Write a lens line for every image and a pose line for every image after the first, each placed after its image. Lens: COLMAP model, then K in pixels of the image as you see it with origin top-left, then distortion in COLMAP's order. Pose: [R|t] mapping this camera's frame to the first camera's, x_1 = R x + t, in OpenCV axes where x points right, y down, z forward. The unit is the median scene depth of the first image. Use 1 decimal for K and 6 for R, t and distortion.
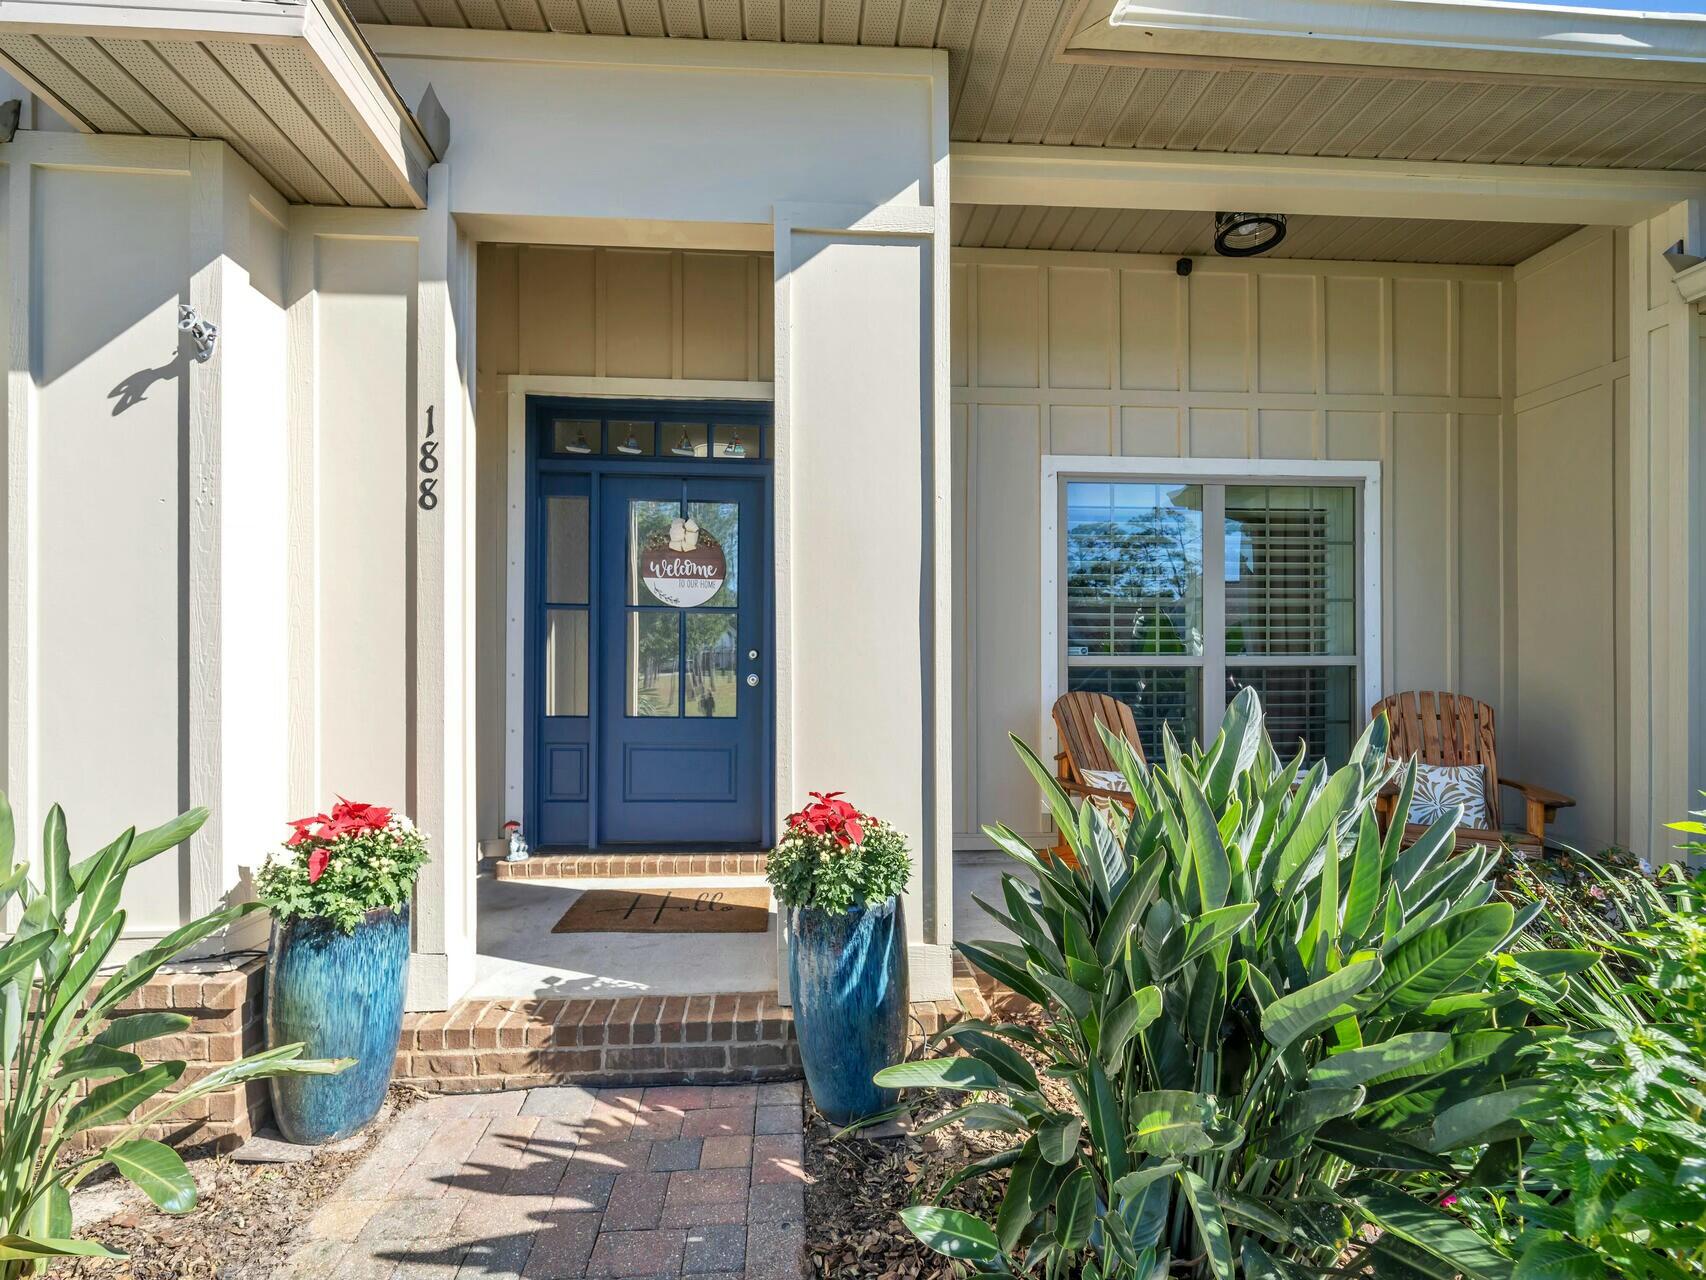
lens RADIAL K [[789.9, 0, 829.5], [0, 789.9, 663.3], [0, 0, 1]] dist [0.000678, 0.000375]
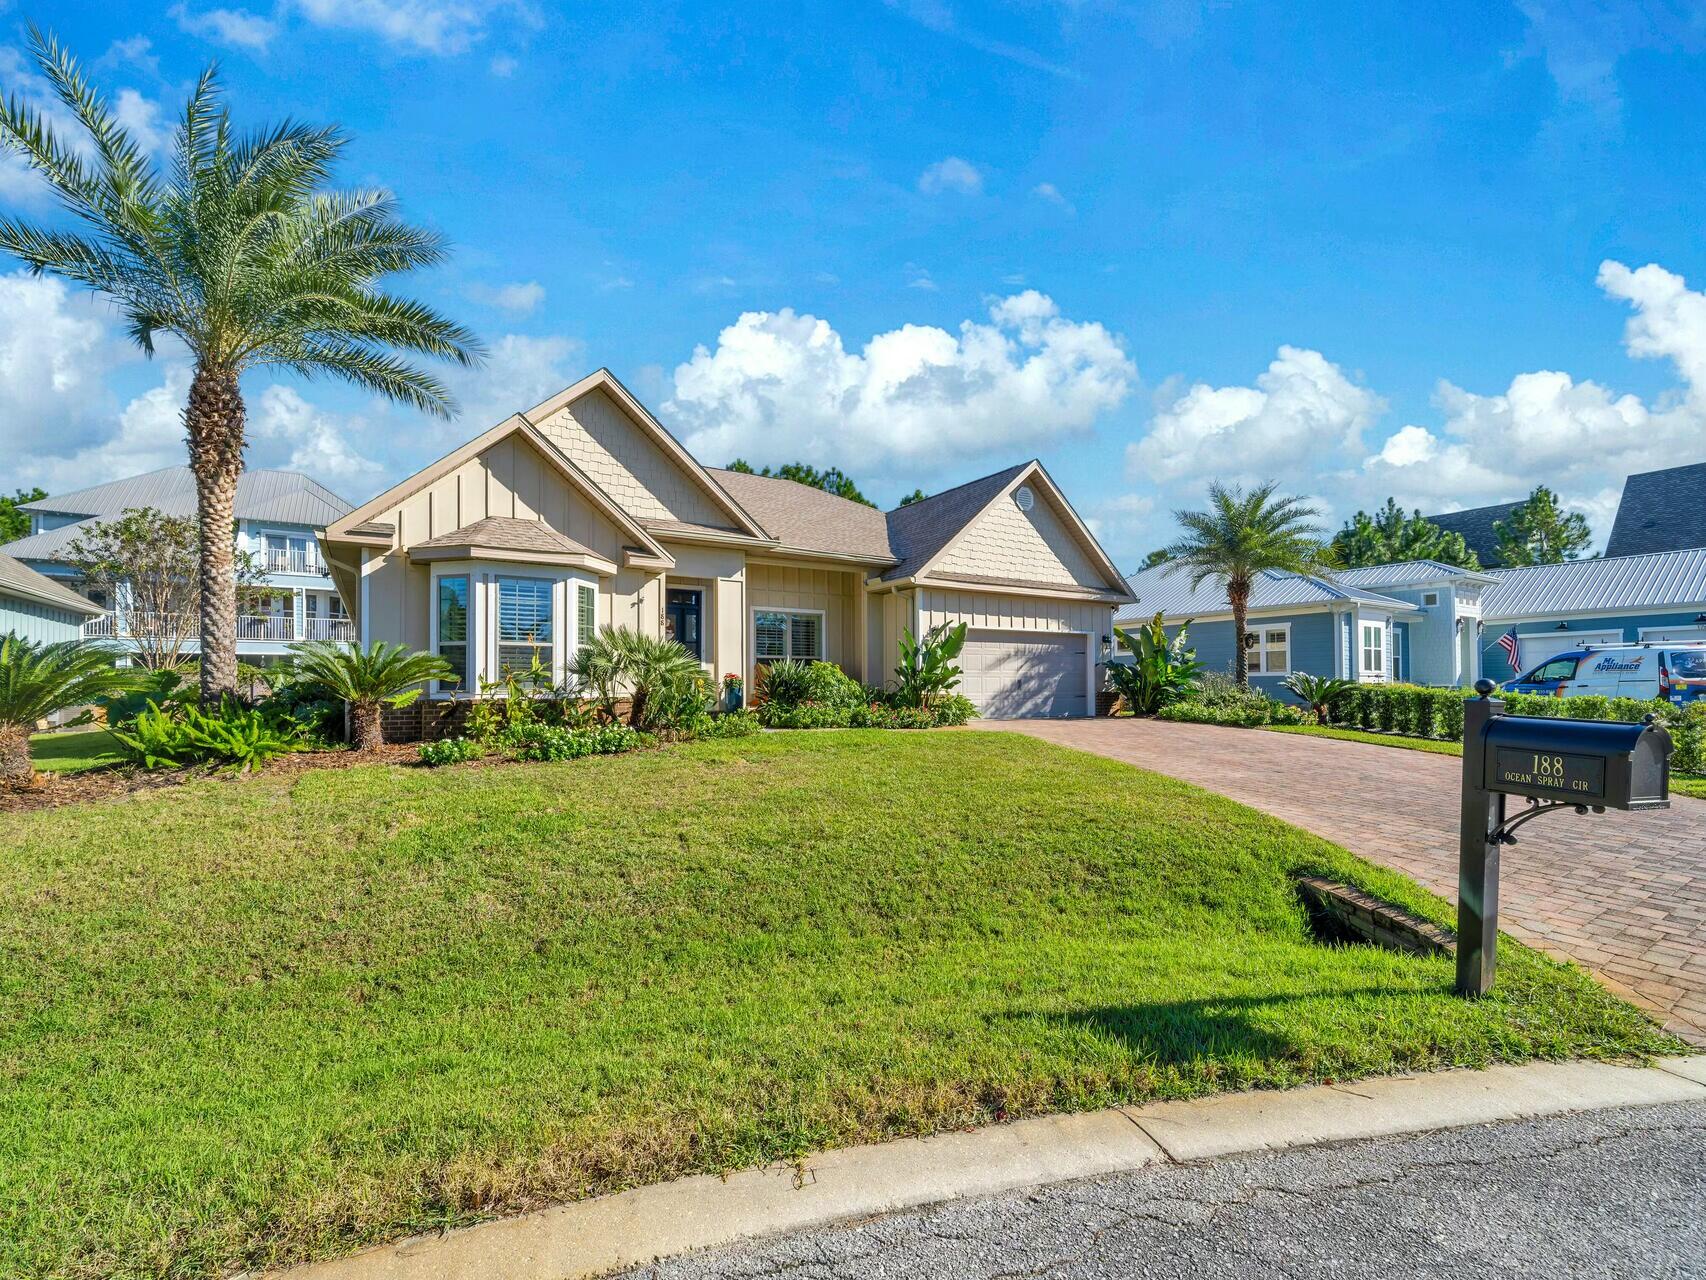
lens RADIAL K [[737.7, 0, 839.9], [0, 737.7, 681.3], [0, 0, 1]] dist [0.000520, 0.000048]
pose [[0.883215, 0.000350, 0.468969, -1.812507], [0.001306, 0.999994, -0.003207, 0.225624], [-0.468967, 0.003445, 0.883209, -4.211445]]
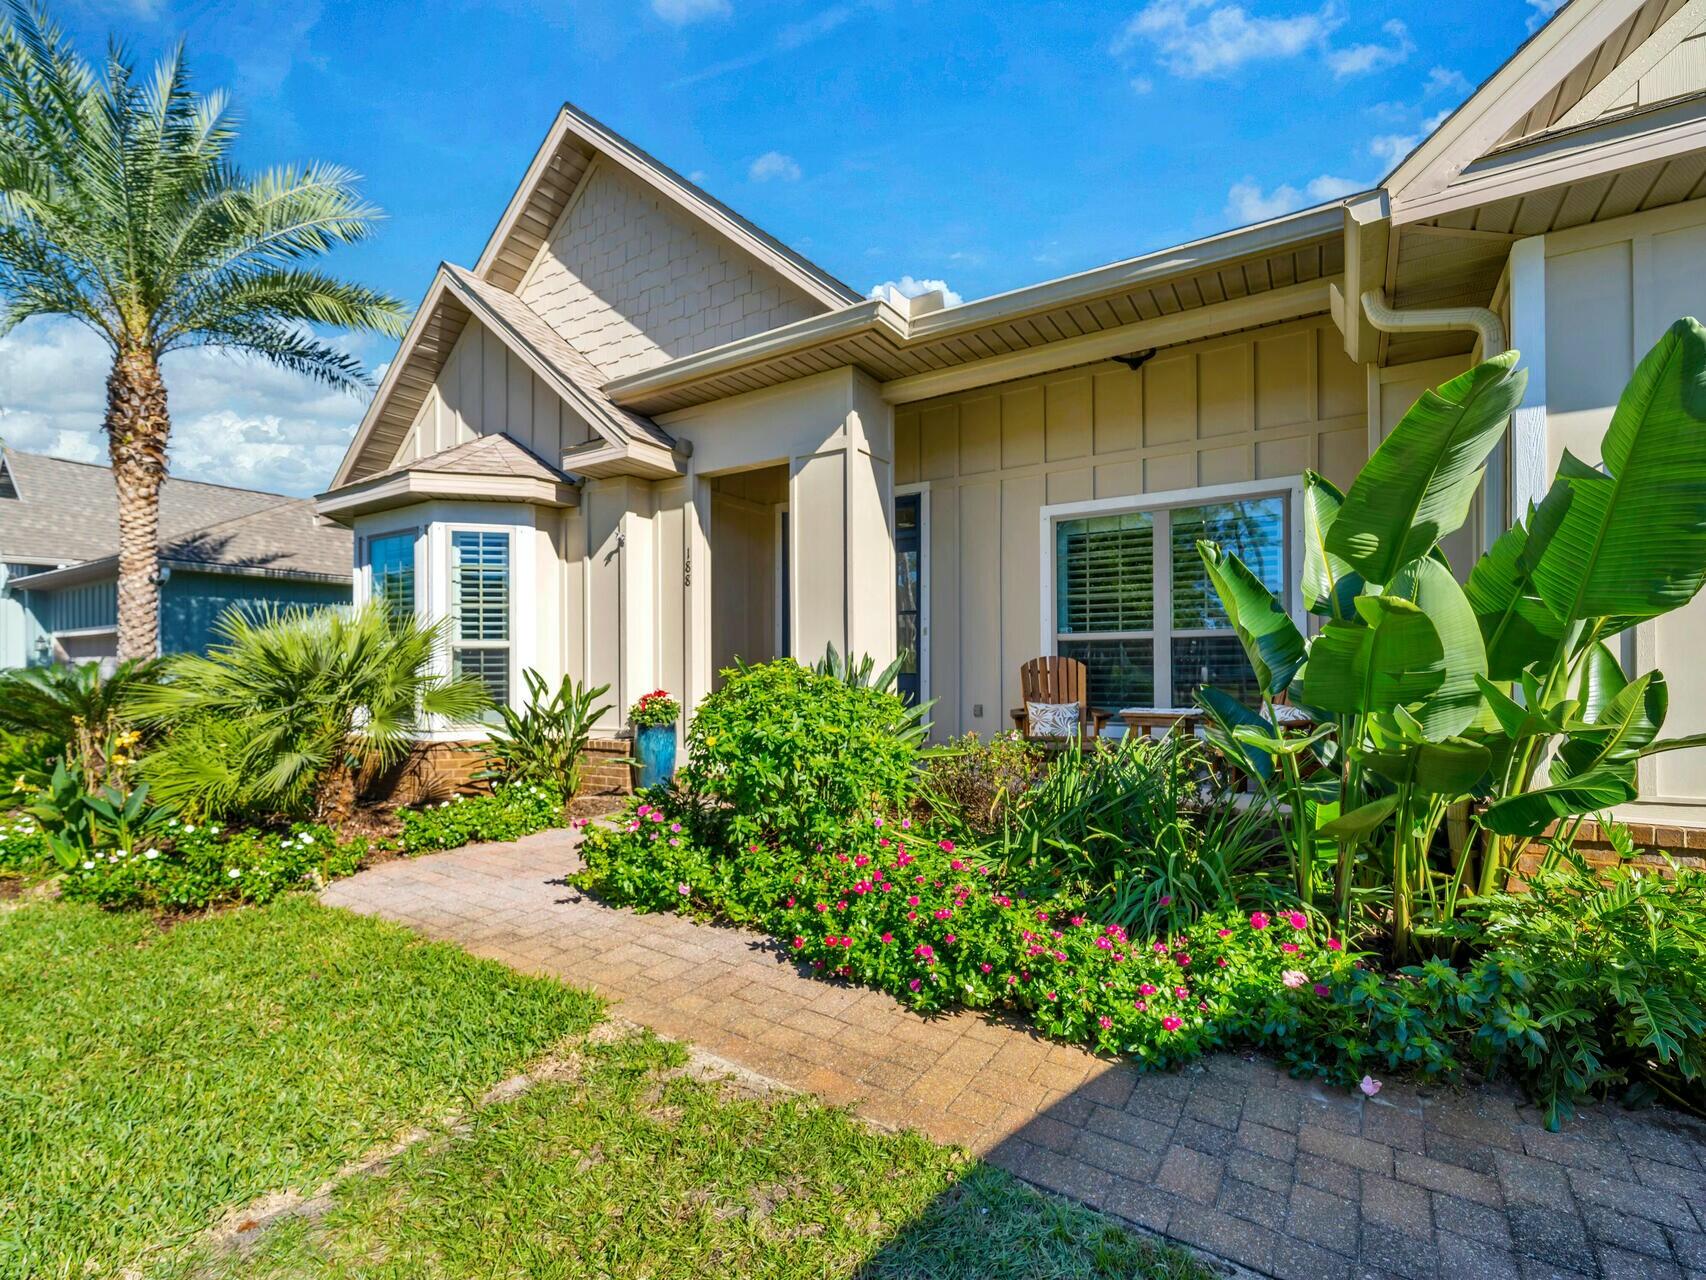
lens RADIAL K [[789.9, 0, 829.5], [0, 789.9, 663.3], [0, 0, 1]] dist [0.000678, 0.000375]
pose [[0.795660, -0.010461, -0.605653, 1.446685], [0.009041, 0.999945, -0.005394, 0.085507], [0.605675, -0.001184, 0.795711, -0.821217]]
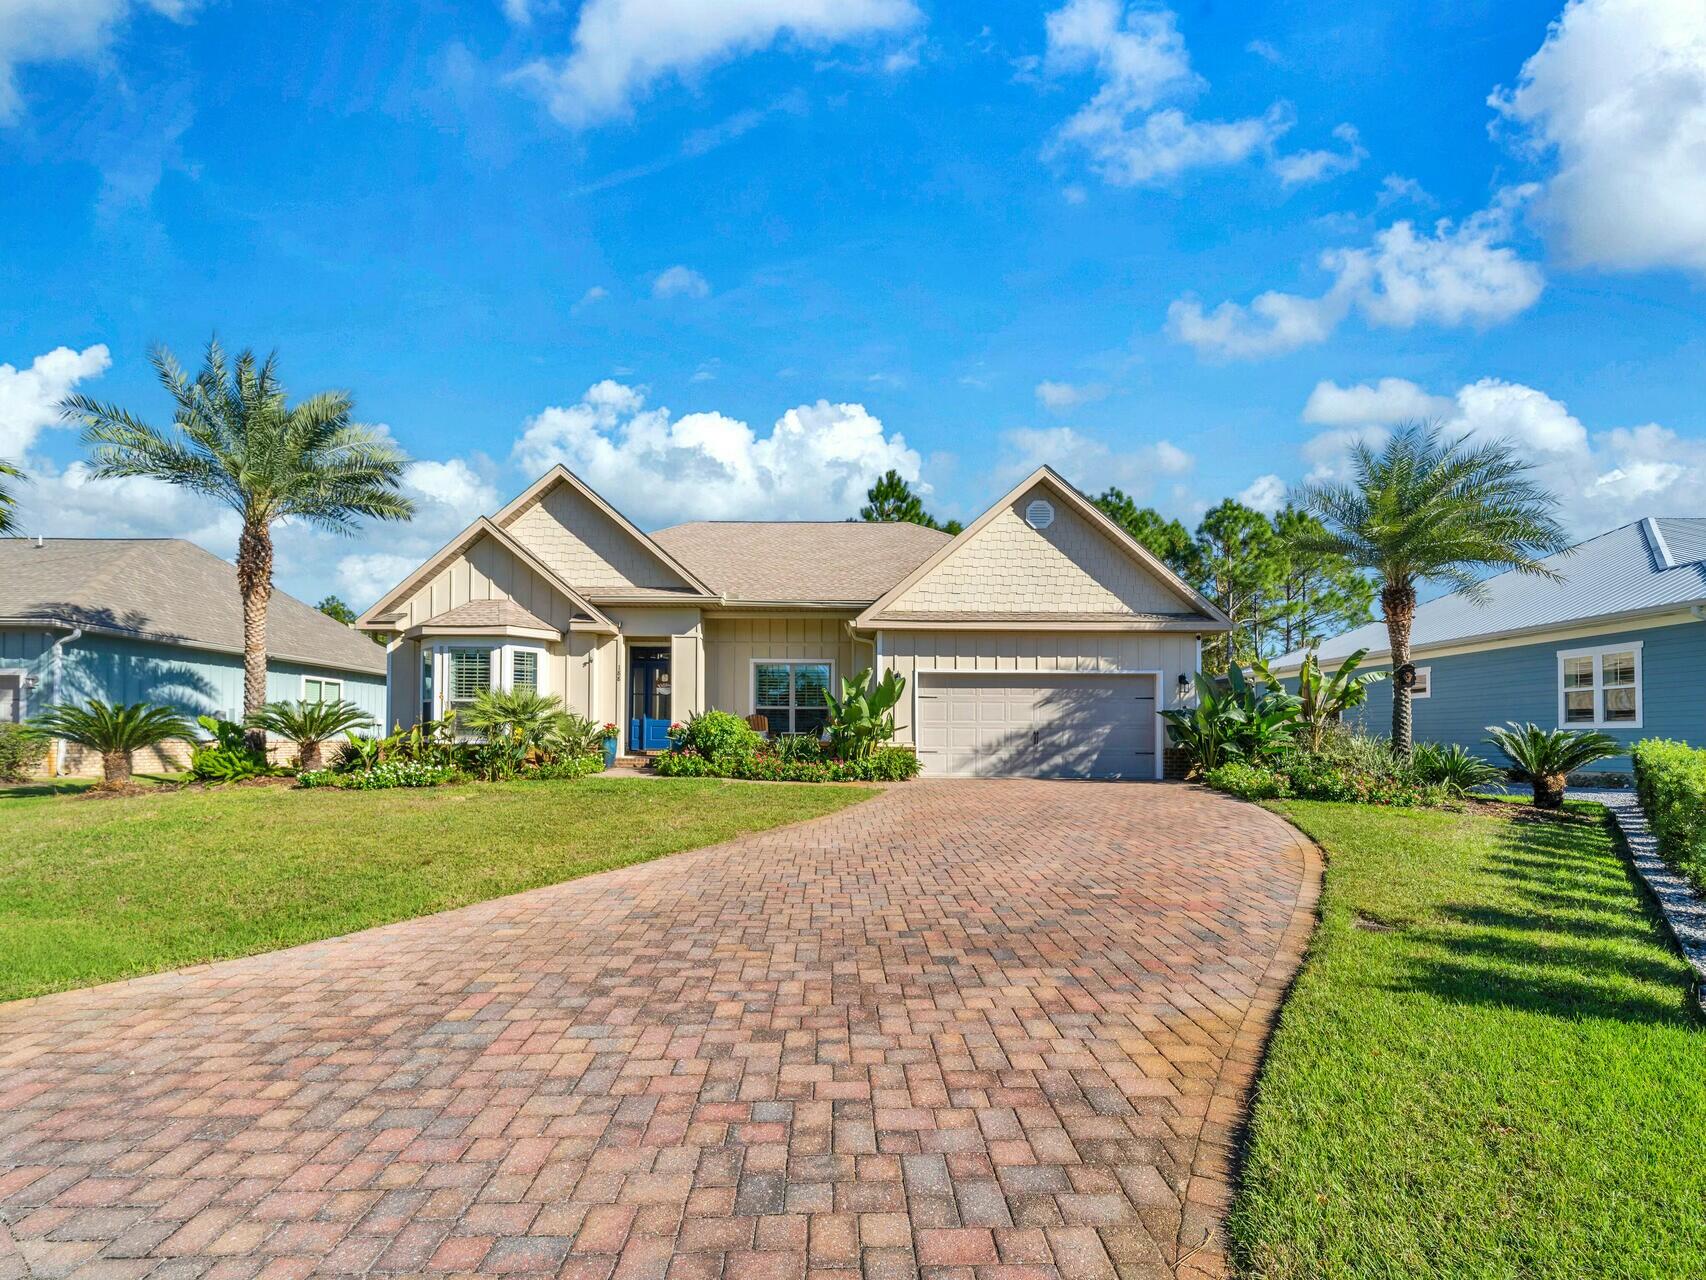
lens RADIAL K [[776.5, 0, 826.7], [0, 776.5, 733.2], [0, 0, 1]] dist [0.000985, -0.000029]
pose [[0.997602, 0.006457, -0.068904, 1.575166], [-0.006656, 0.999974, -0.002659, 0.230371], [0.068885, 0.003111, 0.997620, -5.040718]]
